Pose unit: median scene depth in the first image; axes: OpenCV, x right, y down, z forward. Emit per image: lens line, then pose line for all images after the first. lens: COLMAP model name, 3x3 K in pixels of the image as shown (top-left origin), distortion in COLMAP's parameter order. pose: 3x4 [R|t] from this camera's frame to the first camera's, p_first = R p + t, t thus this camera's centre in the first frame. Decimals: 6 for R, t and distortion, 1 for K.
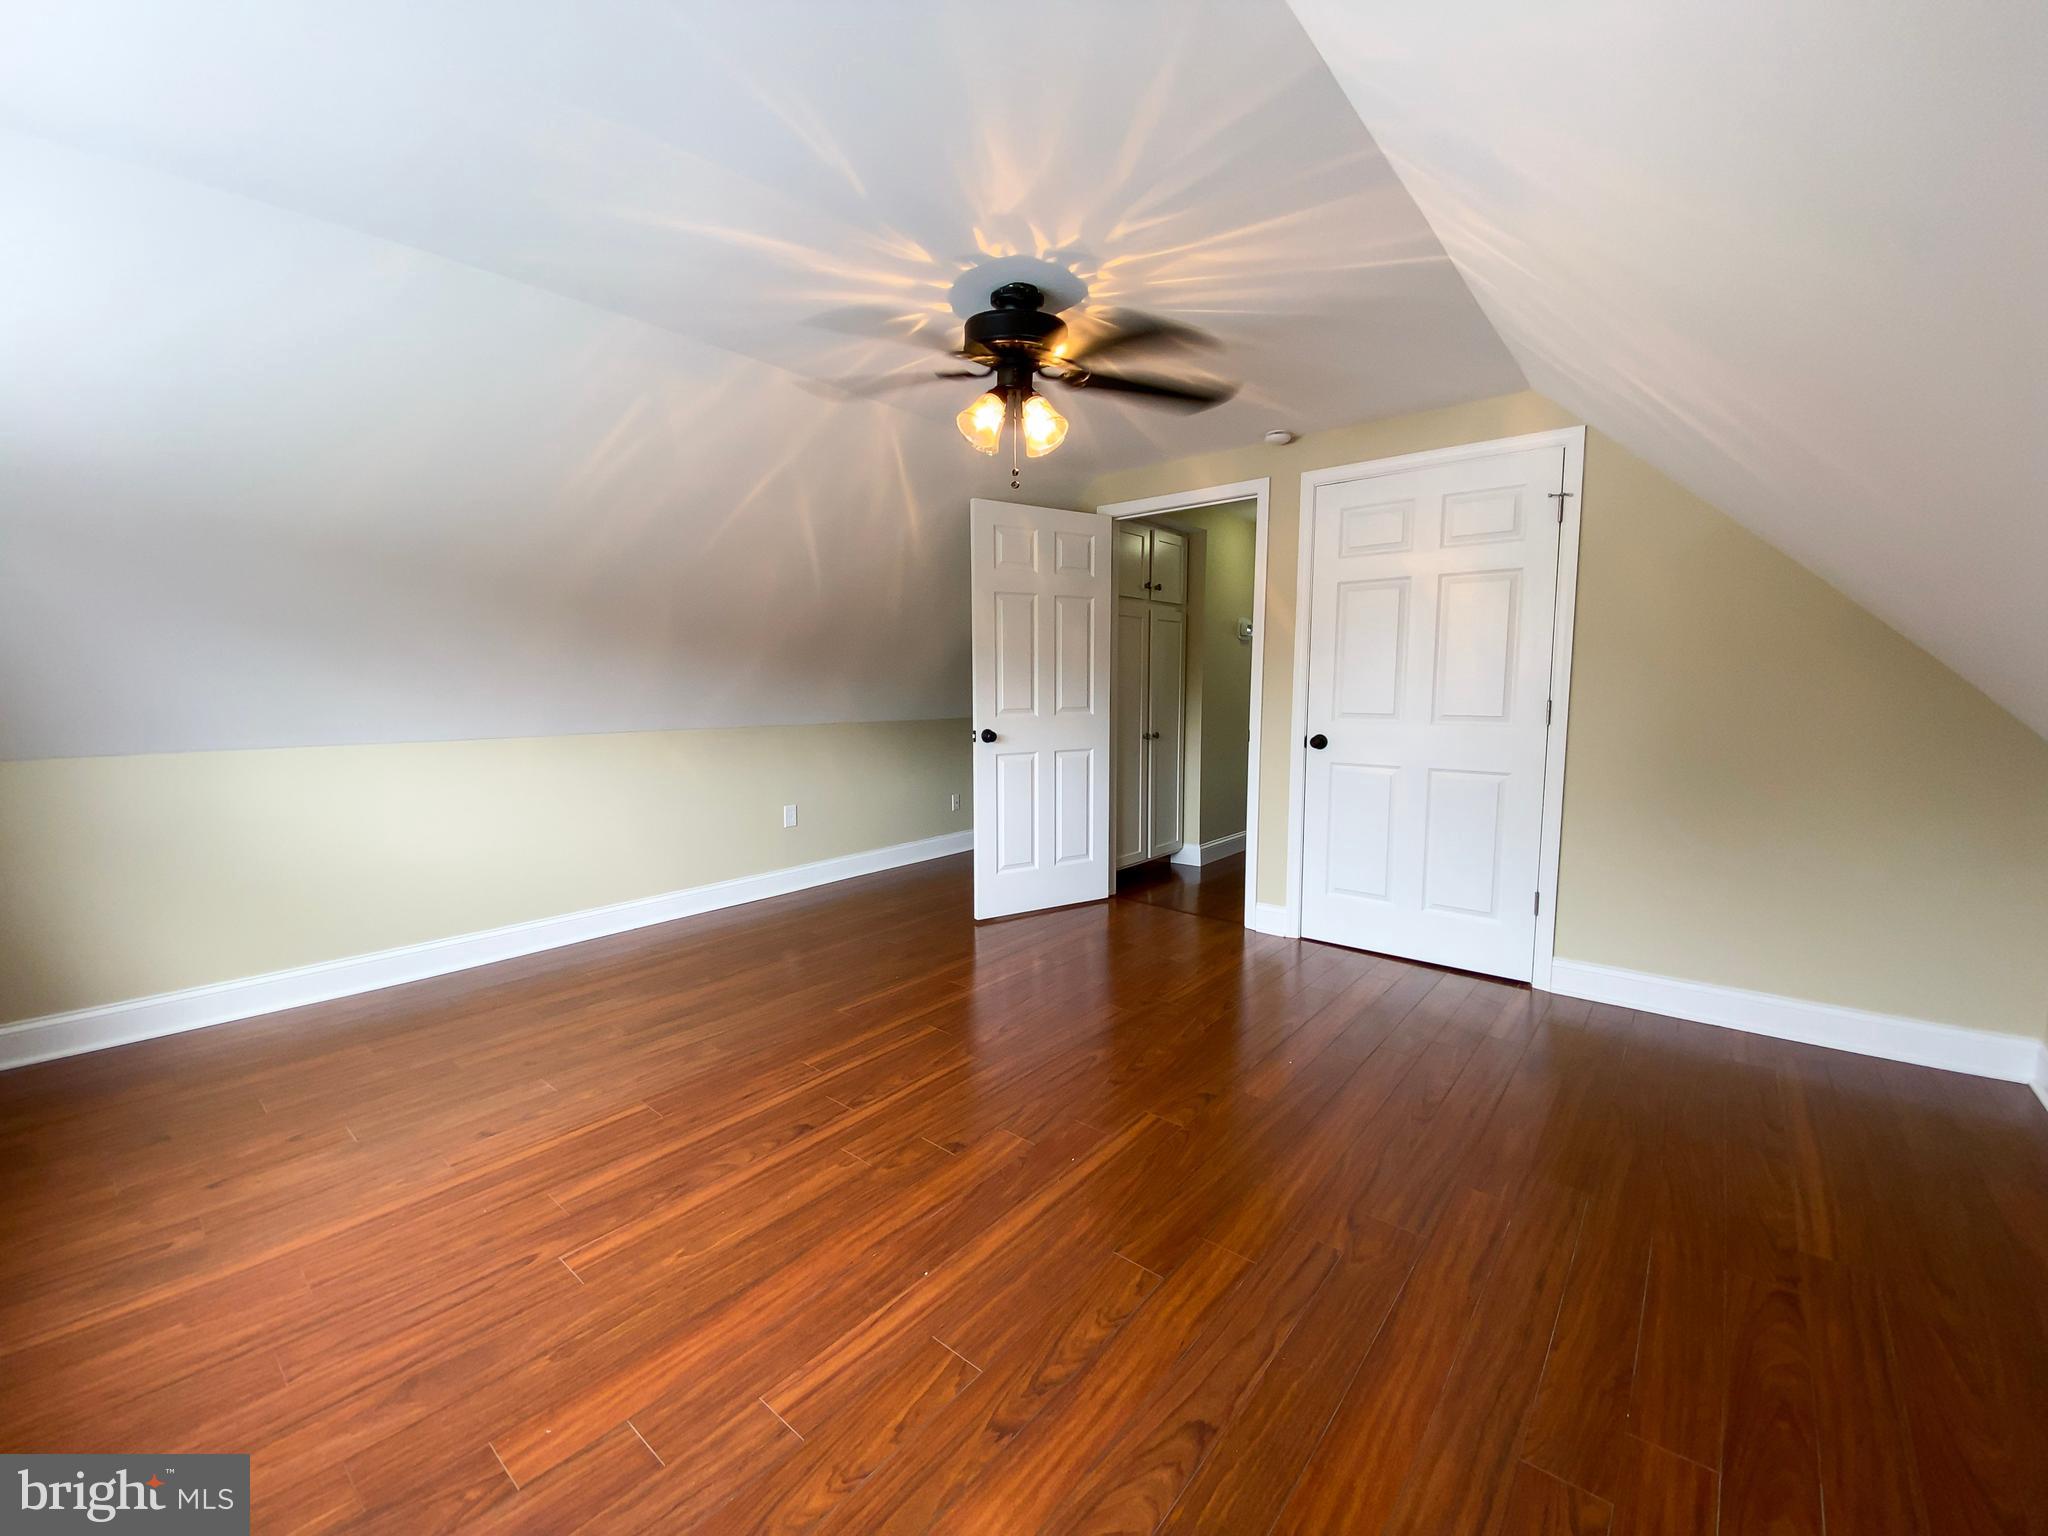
lens RADIAL K [[825.3, 0, 1008.6], [0, 825.3, 769.4], [0, 0, 1]] dist [0.026992, -0.026482]
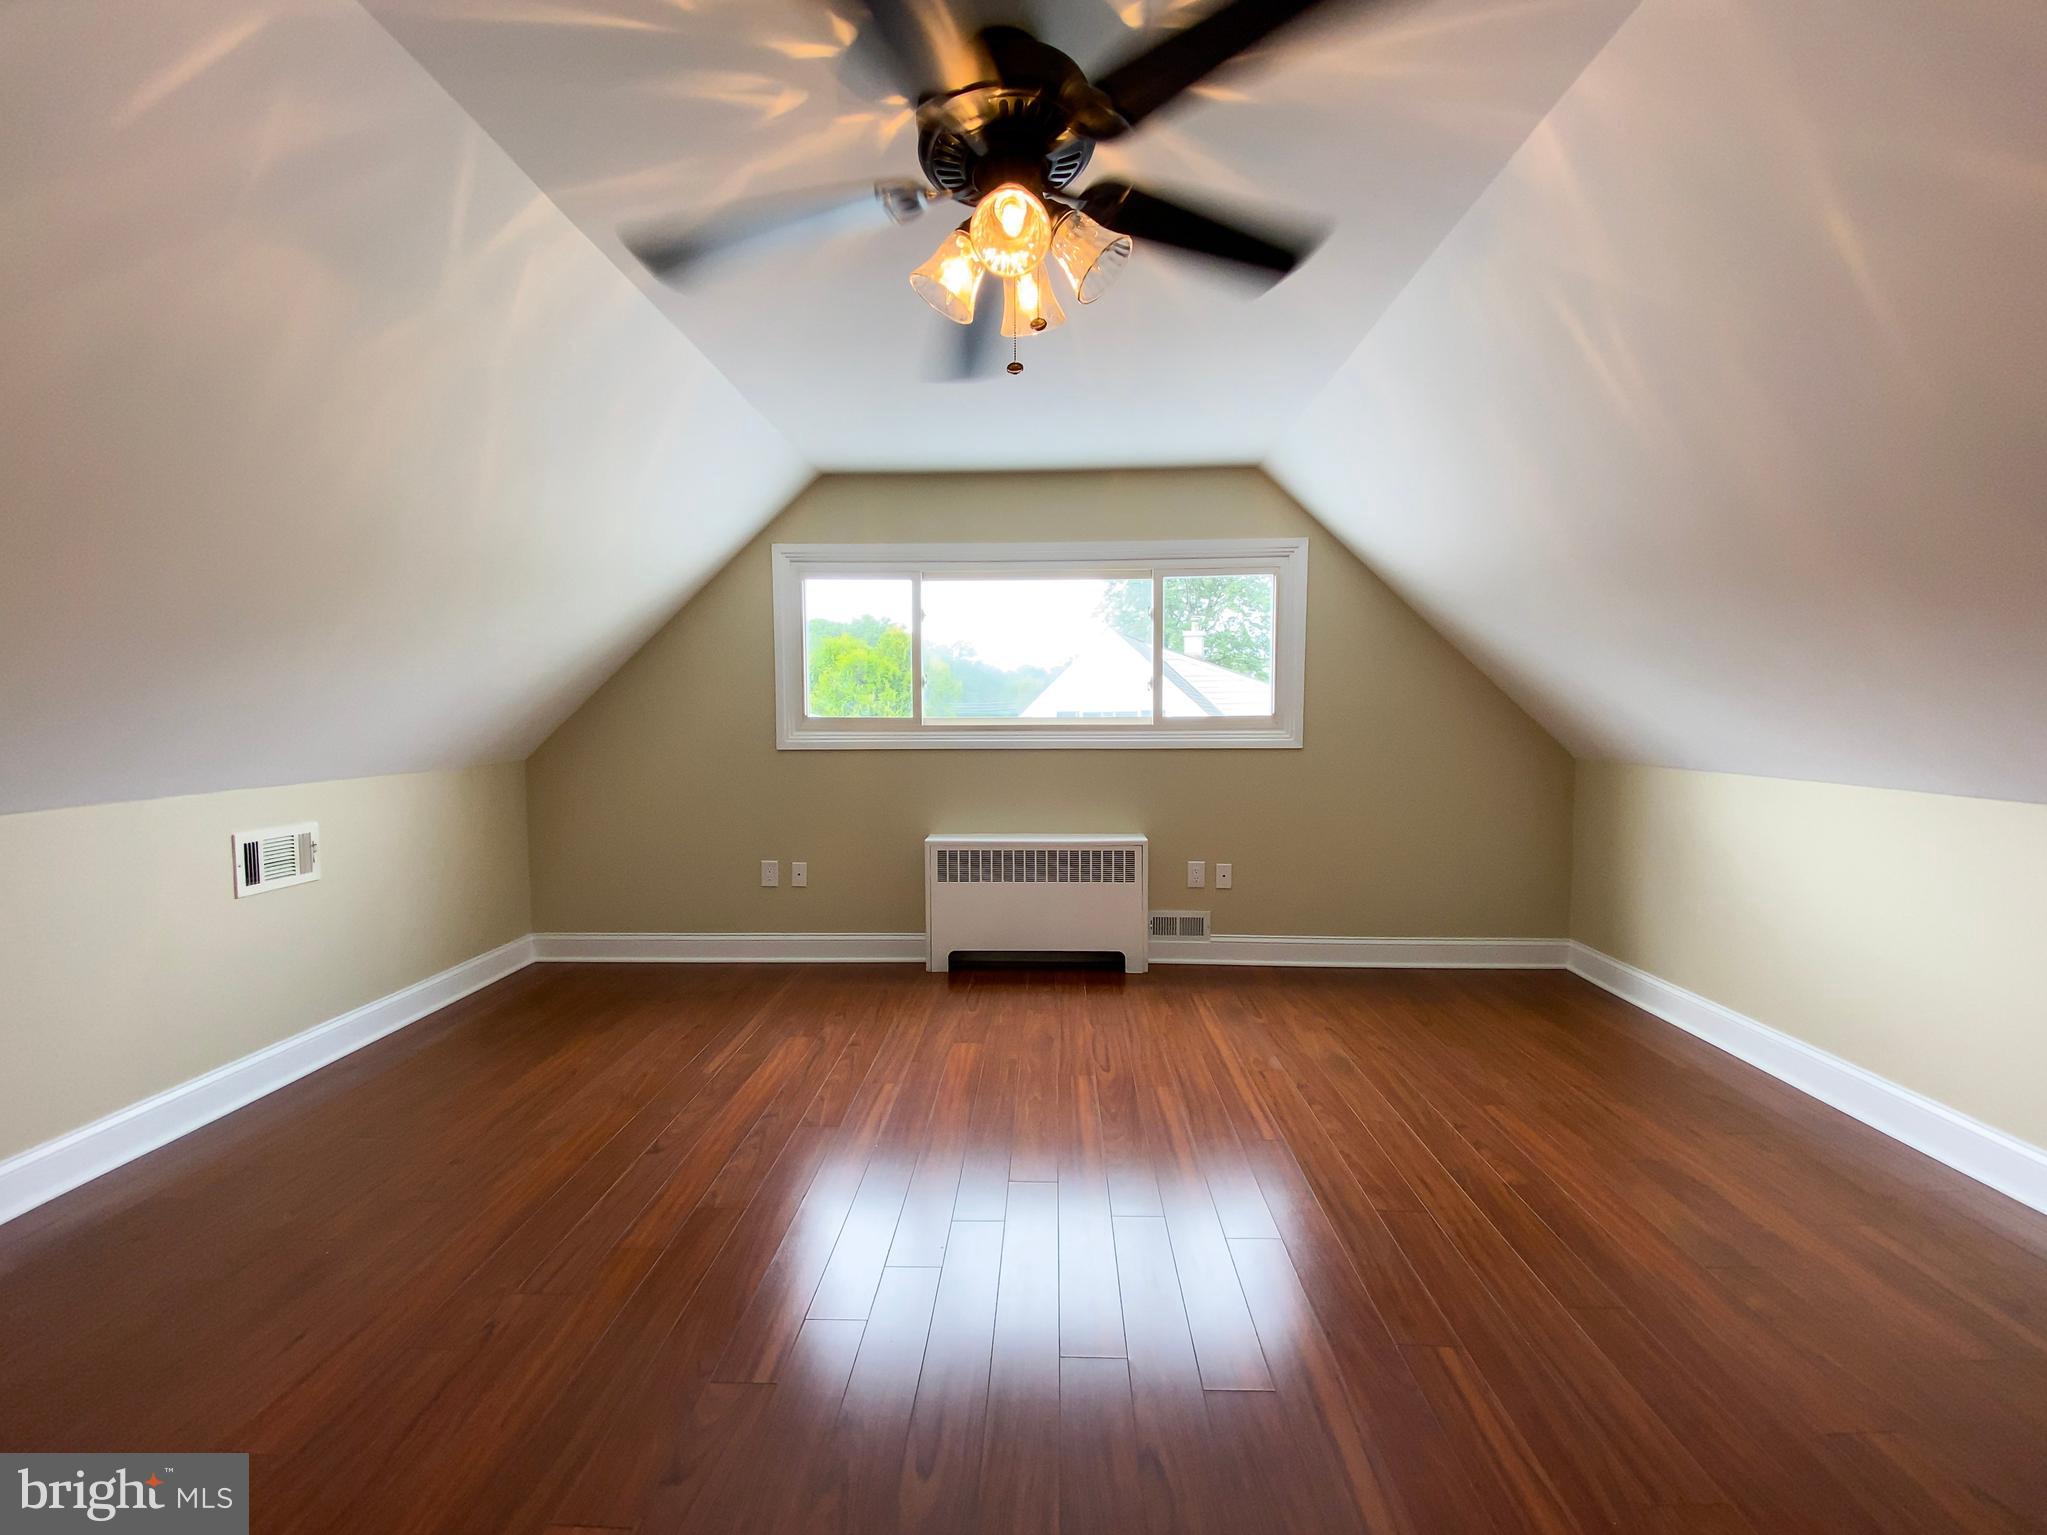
lens RADIAL K [[824.9, 0, 1008.1], [0, 824.9, 768.9], [0, 0, 1]] dist [0.026992, -0.026482]
pose [[-0.781920, 0.046037, -0.621677, 0.530119], [-0.061189, 0.986785, 0.150035, -0.205325], [0.620369, 0.155355, -0.768770, 2.029962]]
